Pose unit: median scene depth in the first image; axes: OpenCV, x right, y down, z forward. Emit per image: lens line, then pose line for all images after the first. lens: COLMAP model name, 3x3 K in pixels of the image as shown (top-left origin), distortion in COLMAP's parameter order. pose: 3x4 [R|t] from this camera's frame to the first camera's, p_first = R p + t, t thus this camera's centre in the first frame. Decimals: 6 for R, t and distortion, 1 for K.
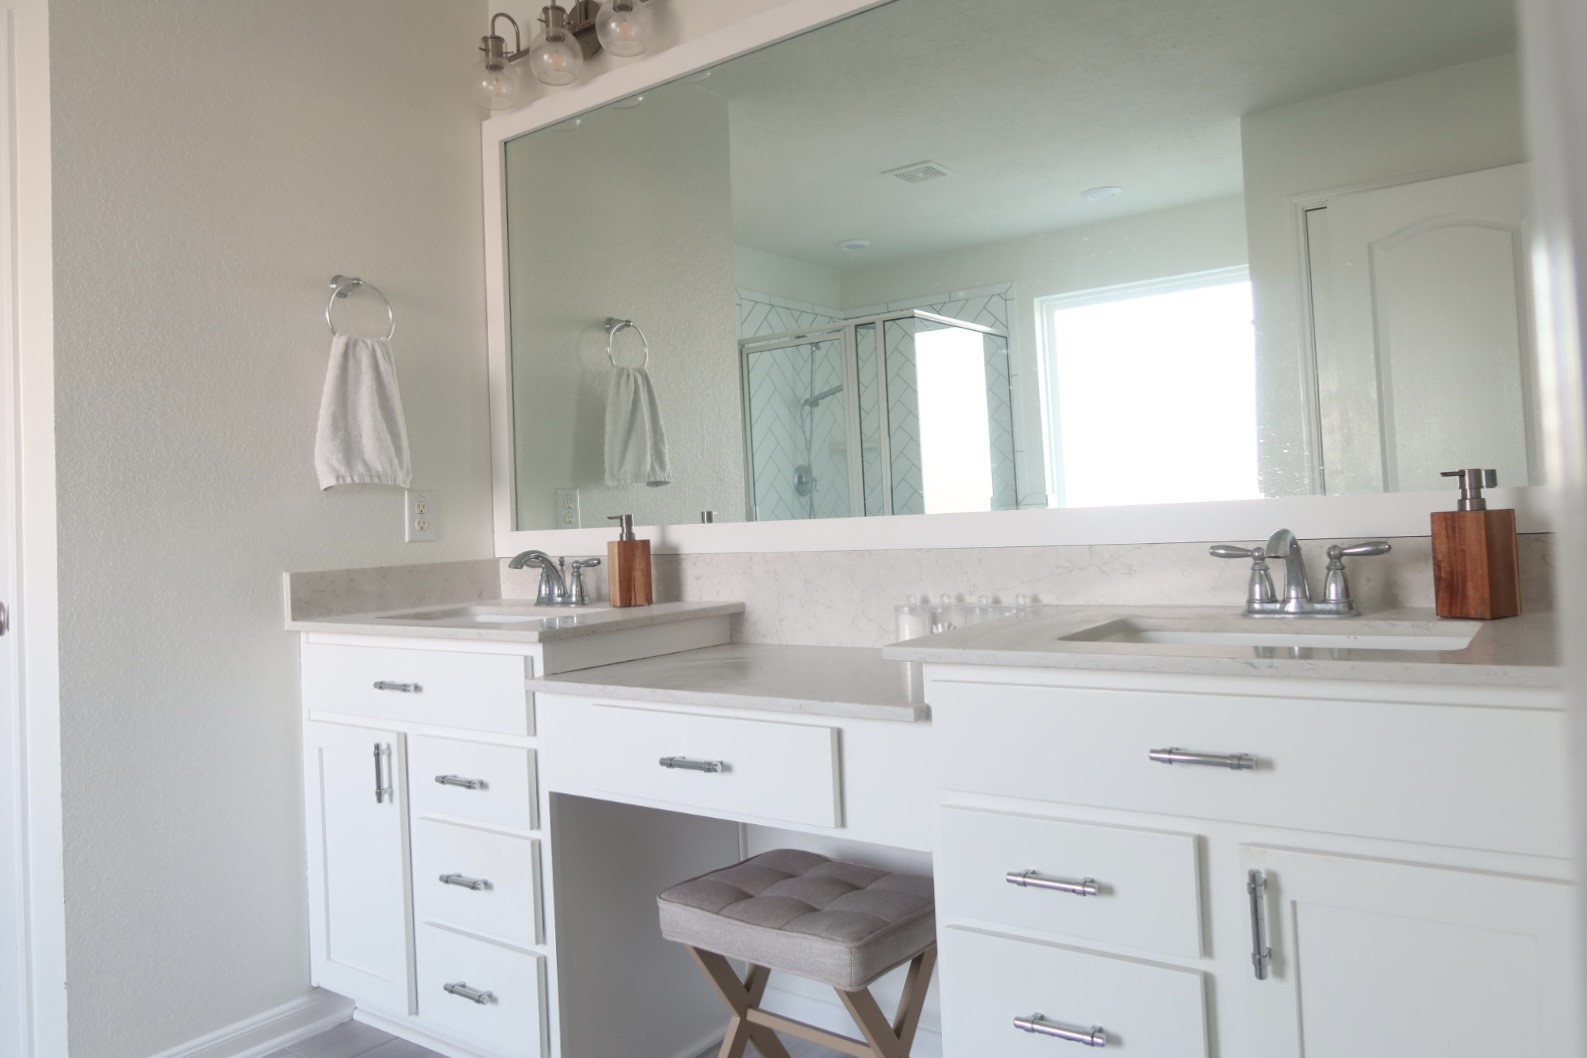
lens RADIAL K [[1103.0, 0, 793.5], [0, 1103.0, 529.0], [0, 0, 1]] dist [-0.021601, 0.001911]
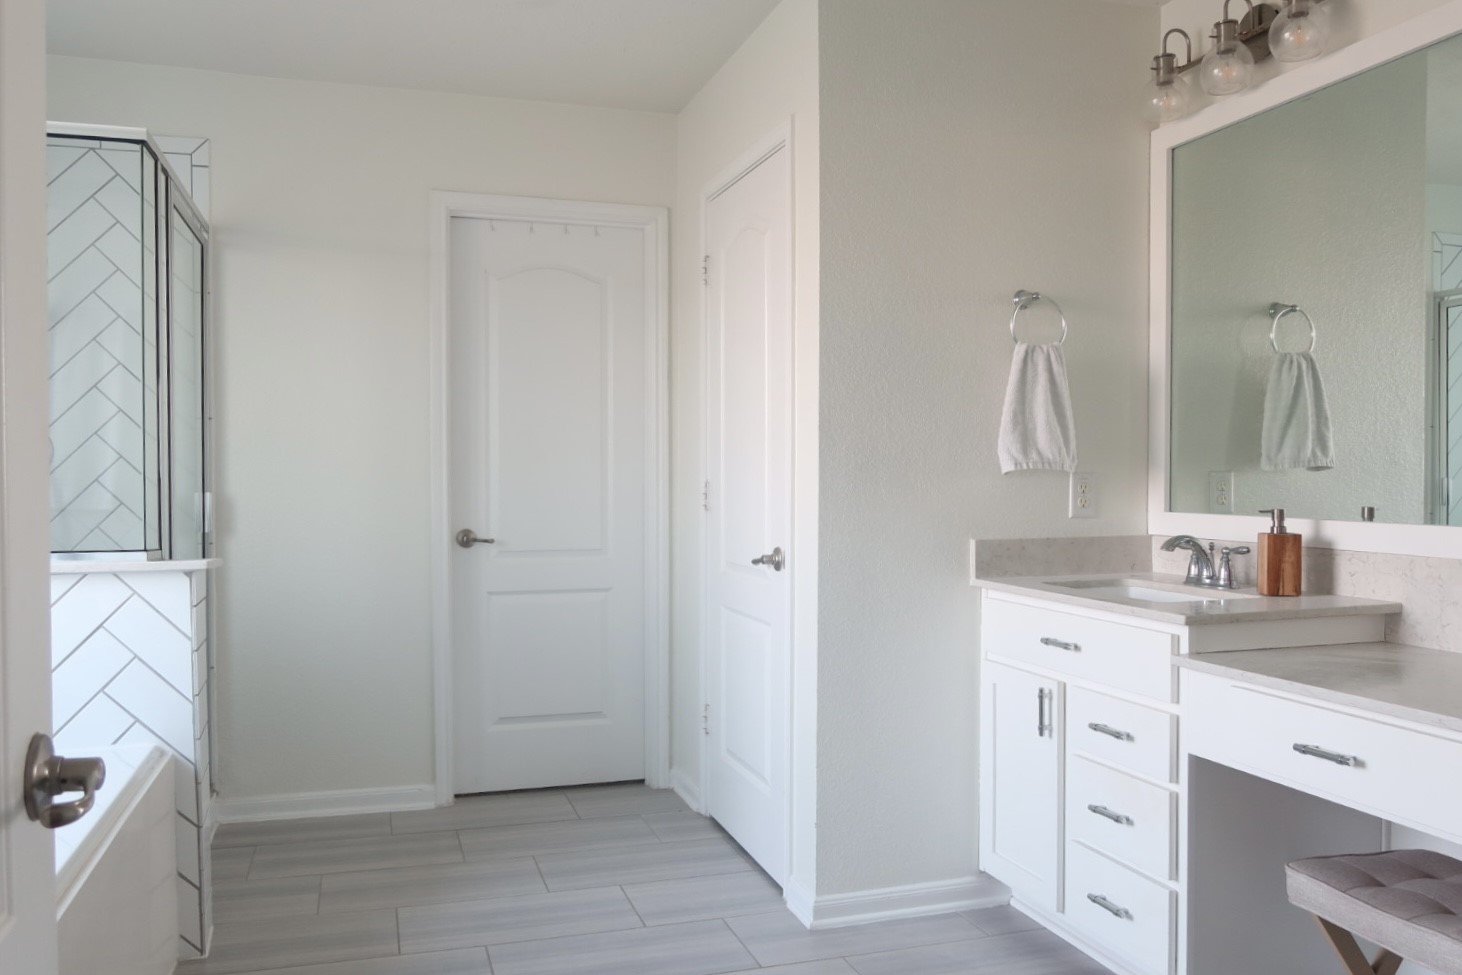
lens RADIAL K [[1115.6, 0, 674.0], [0, 1115.6, 492.0], [0, 0, 1]] dist [-0.024683, 0.009392]
pose [[0.786333, 0.047331, -0.615987, 0.047679], [-0.026950, 0.998740, 0.042337, -0.057995], [0.617215, -0.016690, 0.786618, -0.202897]]
